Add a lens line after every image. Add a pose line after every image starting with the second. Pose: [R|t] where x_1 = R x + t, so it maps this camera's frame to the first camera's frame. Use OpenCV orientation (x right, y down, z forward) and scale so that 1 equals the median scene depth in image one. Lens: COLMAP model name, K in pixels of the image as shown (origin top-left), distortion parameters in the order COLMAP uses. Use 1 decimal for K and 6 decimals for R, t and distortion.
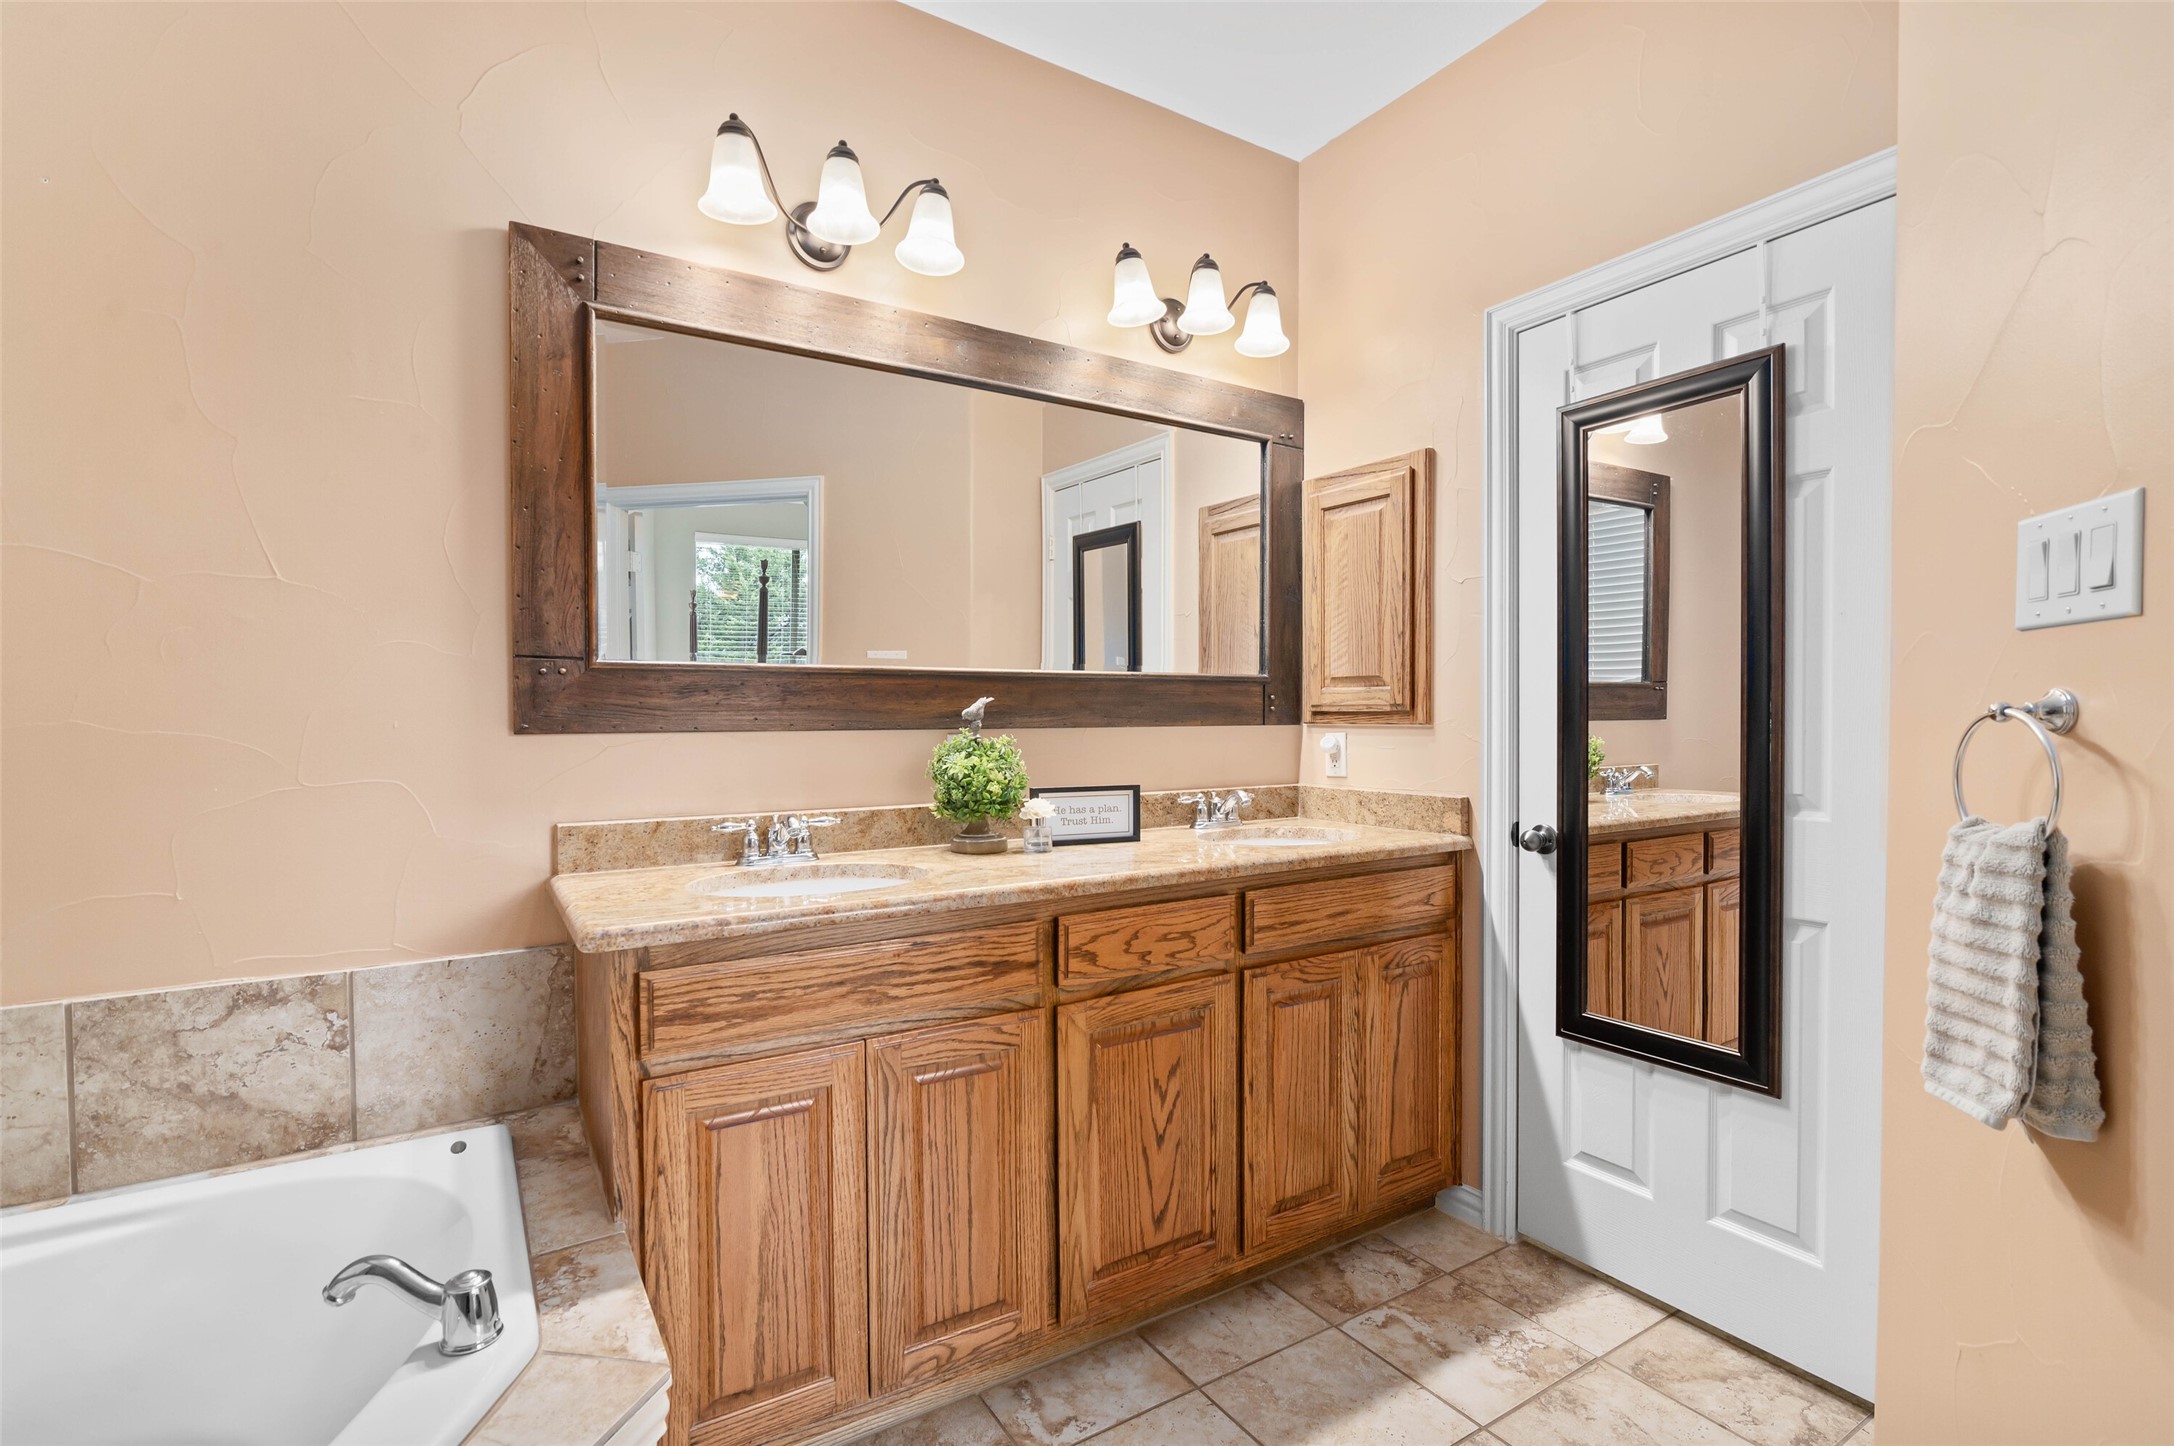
lens RADIAL K [[1005.7, 0, 1084.9], [0, 1005.7, 734.8], [0, 0, 1]] dist [-0.008723, 0.000673]
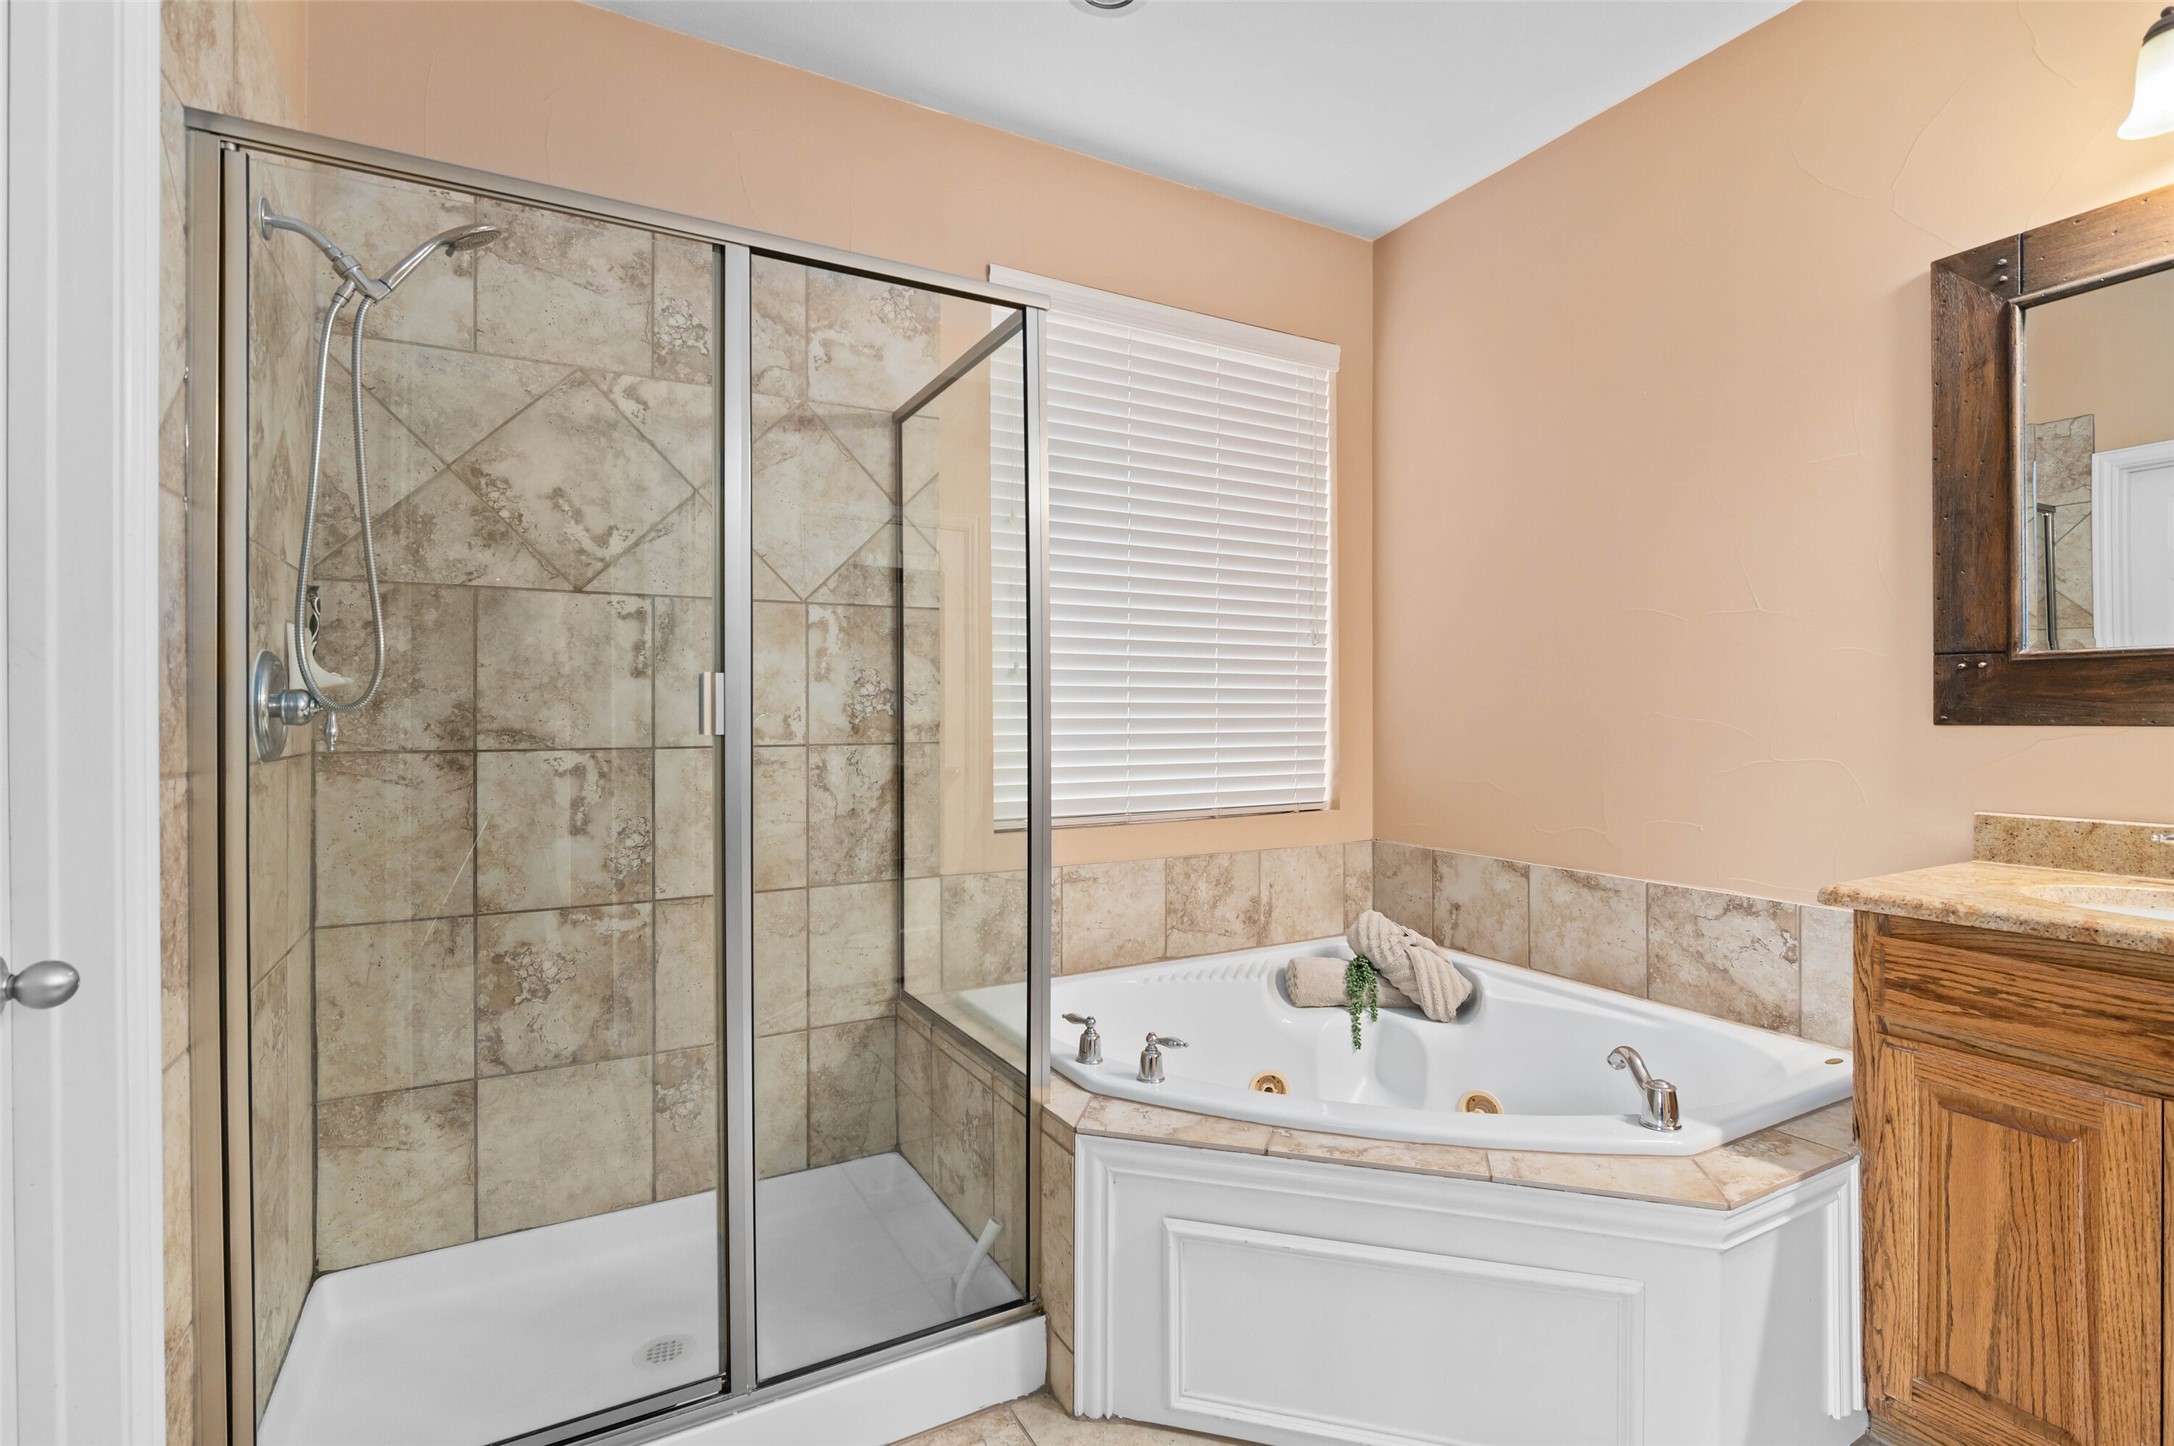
lens RADIAL K [[1005.7, 0, 1084.7], [0, 1005.7, 712.0], [0, 0, 1]] dist [-0.008723, 0.000673]
pose [[-0.068828, 0.002024, -0.997626, 0.651370], [-0.019409, 0.999806, 0.003368, -0.000365], [0.997440, 0.019595, -0.068776, 0.163457]]
